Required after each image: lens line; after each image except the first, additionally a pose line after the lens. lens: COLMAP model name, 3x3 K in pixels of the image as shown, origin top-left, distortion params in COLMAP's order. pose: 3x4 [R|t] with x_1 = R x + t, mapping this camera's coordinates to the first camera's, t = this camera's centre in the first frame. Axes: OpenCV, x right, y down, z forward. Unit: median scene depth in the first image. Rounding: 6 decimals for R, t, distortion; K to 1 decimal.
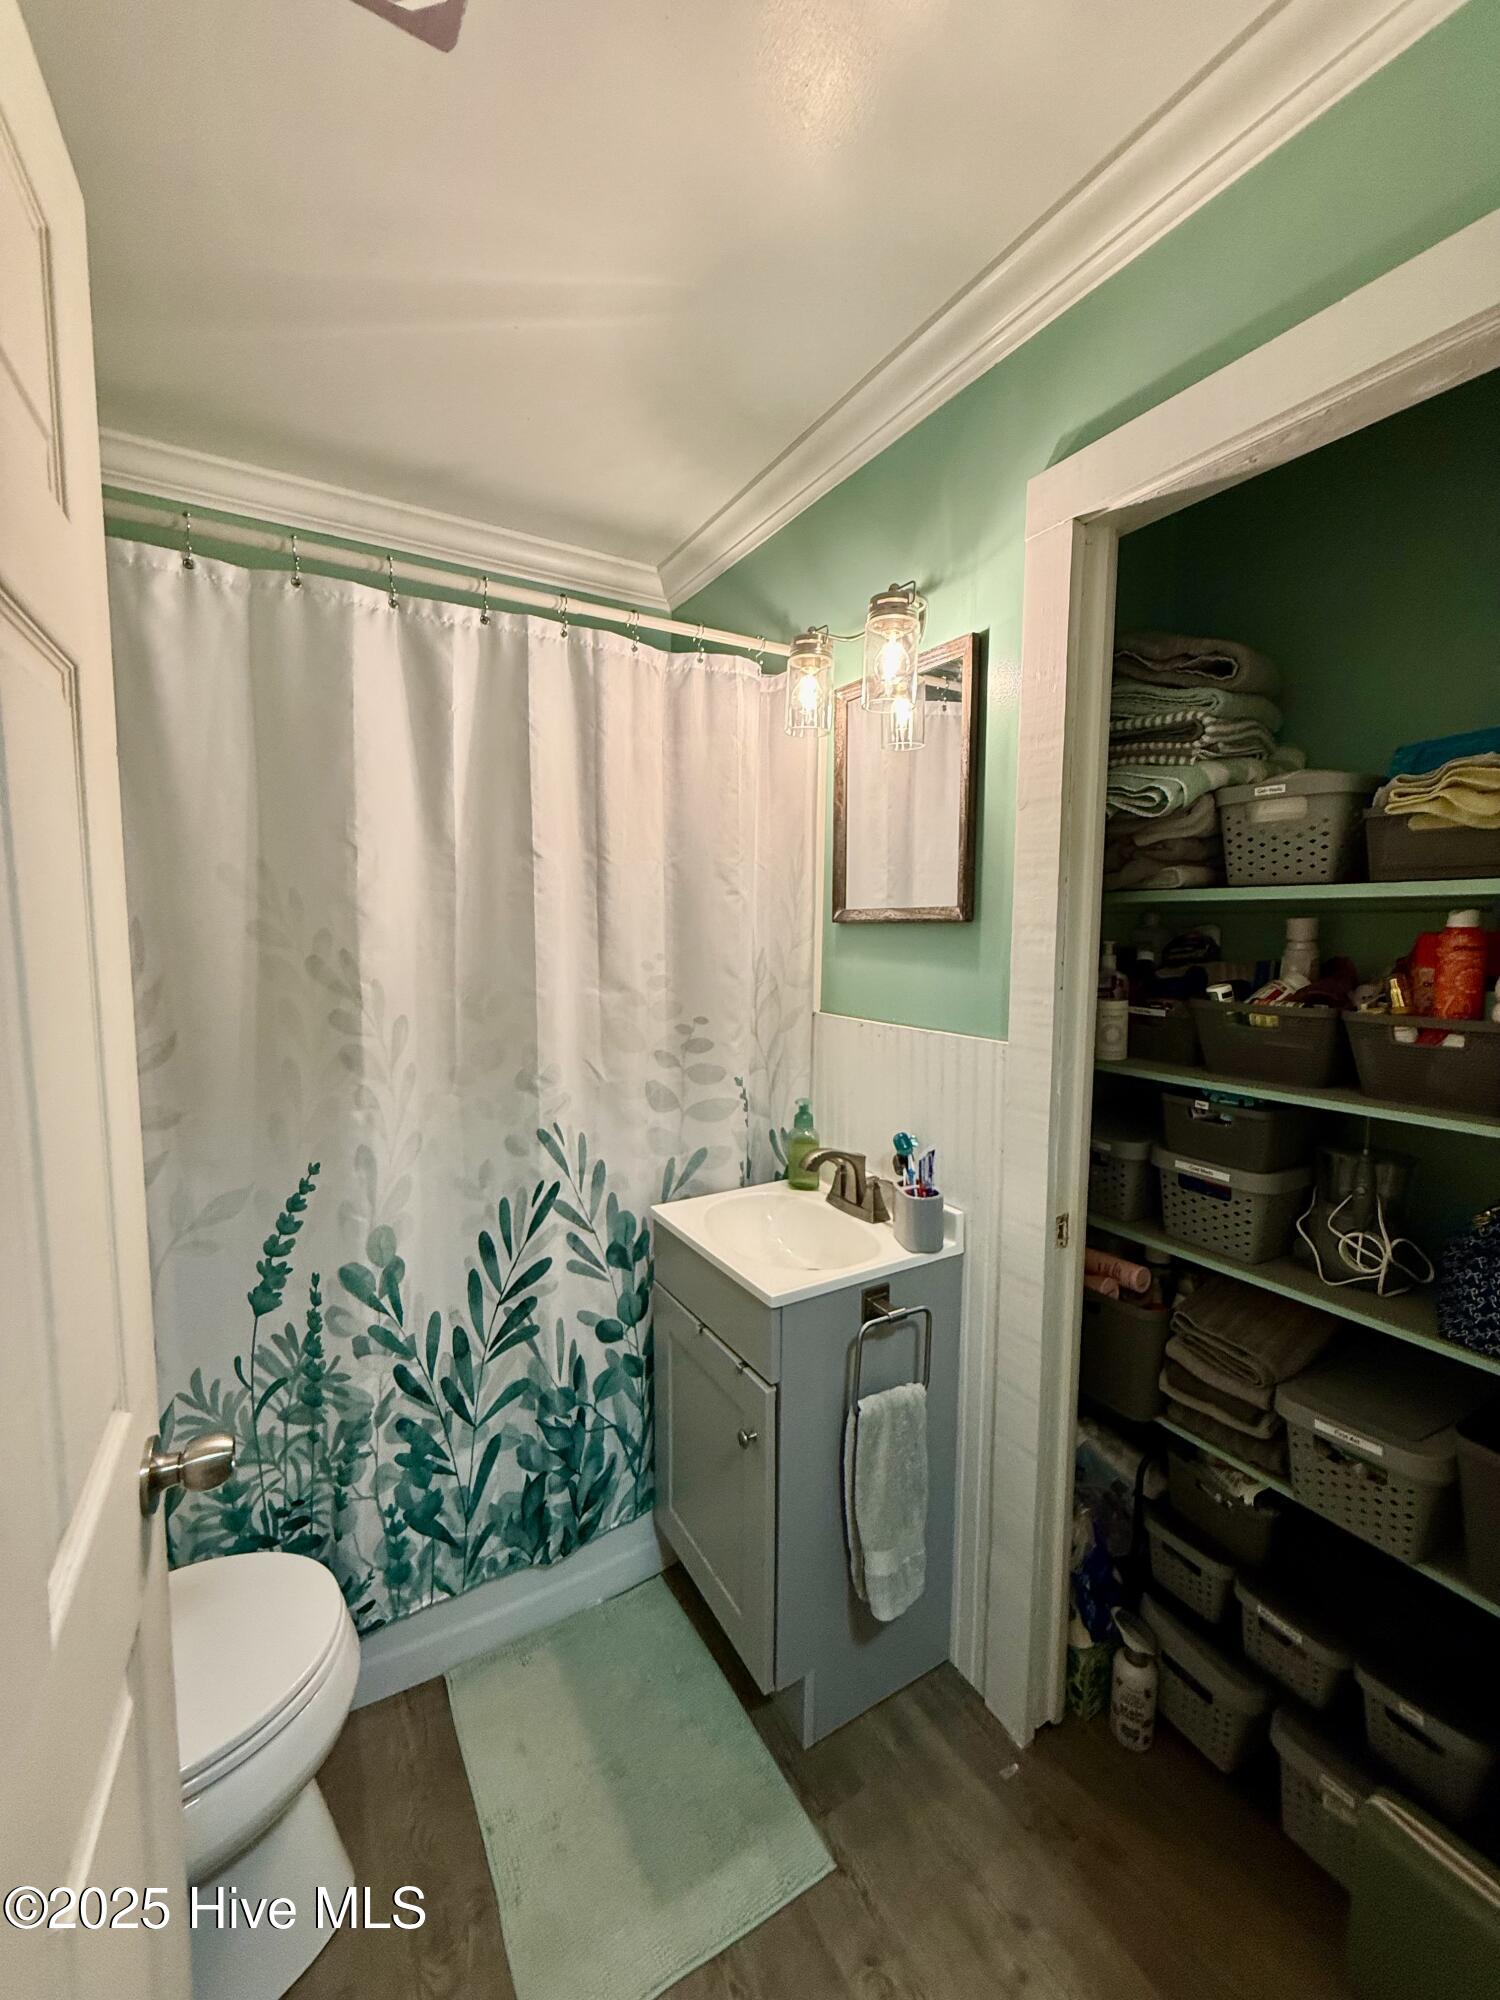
lens RADIAL K [[795.9, 0, 746.1], [0, 795.9, 989.4], [0, 0, 1]] dist [-0.000301, -0.000297]
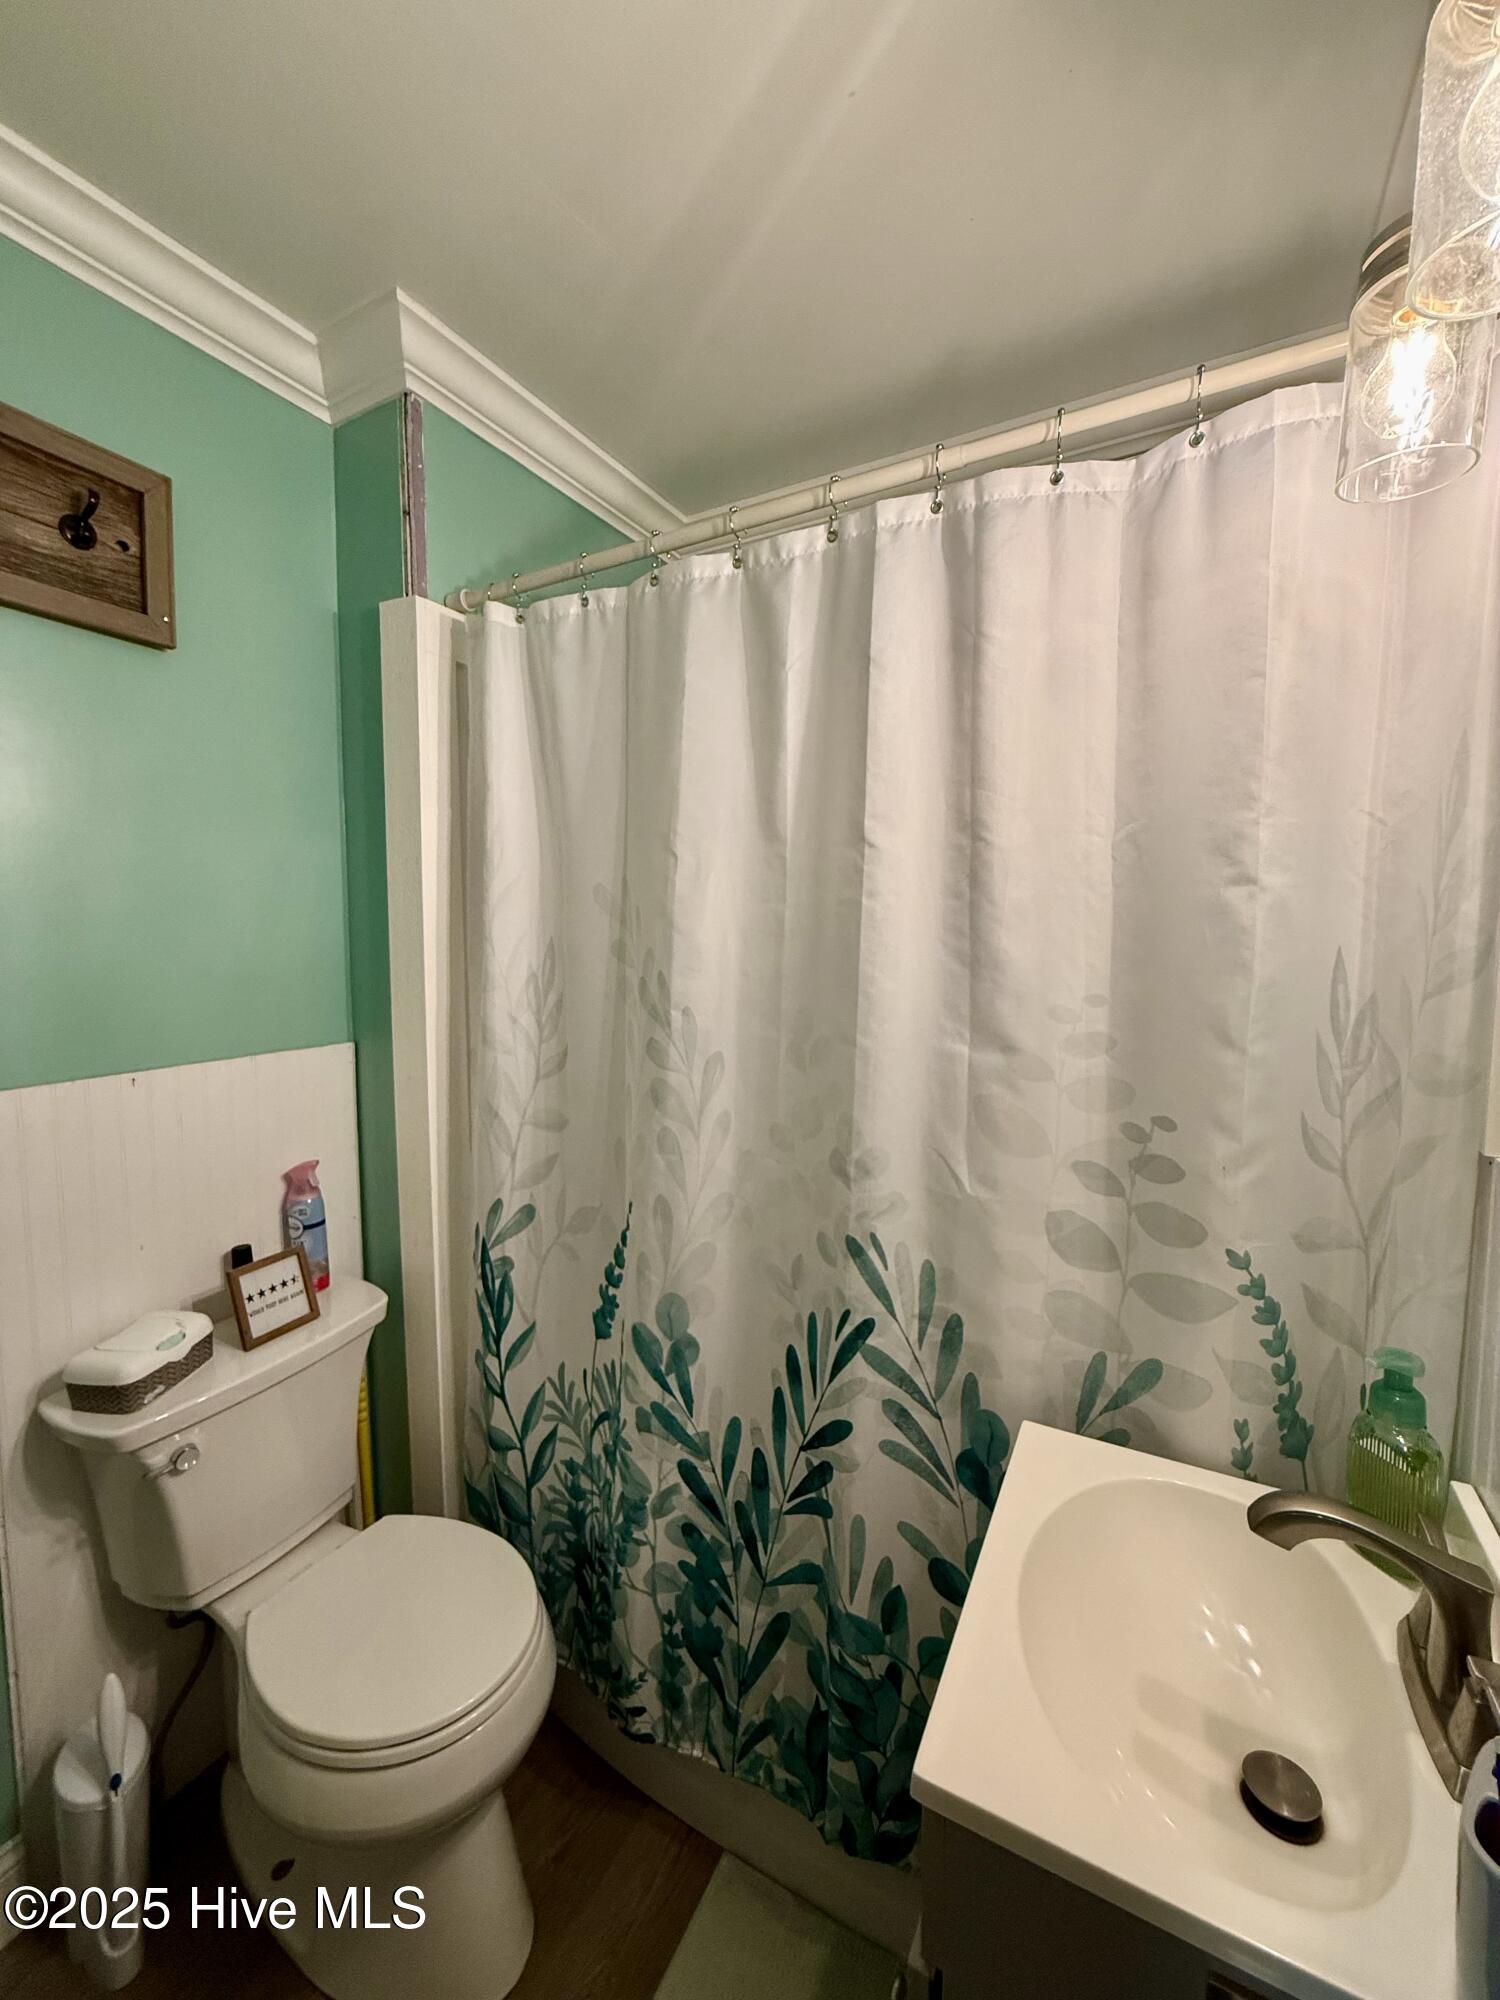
lens RADIAL K [[809.4, 0, 750.0], [0, 809.4, 1000.0], [0, 0, 1]] dist [-0.031838, 0.017405]
pose [[0.522965, 0.056054, -0.850509, 0.285049], [-0.066787, 0.997462, 0.024673, -0.042857], [0.849733, 0.043900, 0.525382, 0.542642]]
